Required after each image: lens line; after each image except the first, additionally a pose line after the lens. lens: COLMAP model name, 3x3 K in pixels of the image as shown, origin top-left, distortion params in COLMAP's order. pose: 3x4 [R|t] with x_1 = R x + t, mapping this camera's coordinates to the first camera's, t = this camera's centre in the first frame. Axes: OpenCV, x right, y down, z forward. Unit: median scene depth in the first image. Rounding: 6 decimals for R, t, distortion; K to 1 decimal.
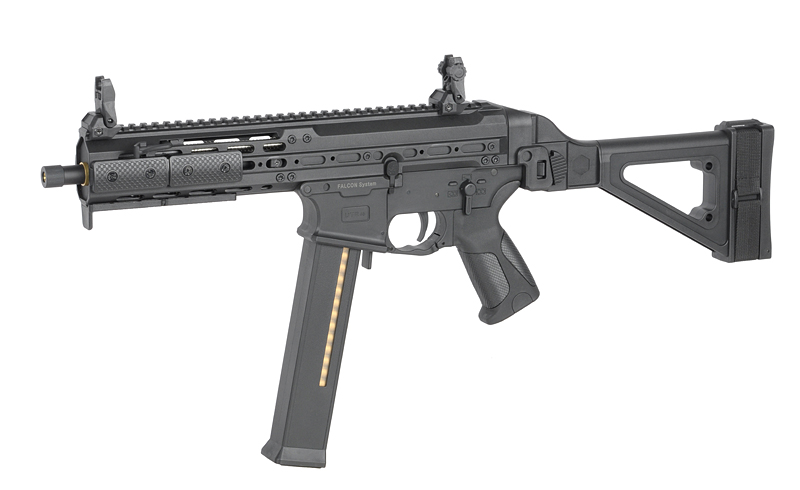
lens RADIAL K [[3449.6, 0, 400.0], [0, 3449.6, 245.0], [0, 0, 1]] dist [-0.215963, 0.170202]
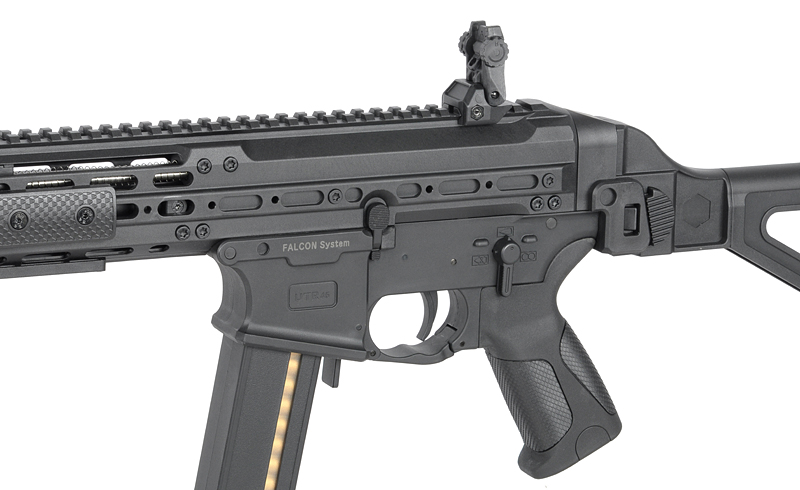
lens RADIAL K [[3203.9, 0, 400.0], [0, 3203.9, 245.0], [0, 0, 1]] dist [-0.142958, -0.235944]
pose [[0.999761, 0.019053, 0.010748, -0.004174], [-0.019431, 0.999155, 0.036208, -0.036700], [-0.010049, -0.036408, 0.999286, 0.457914]]
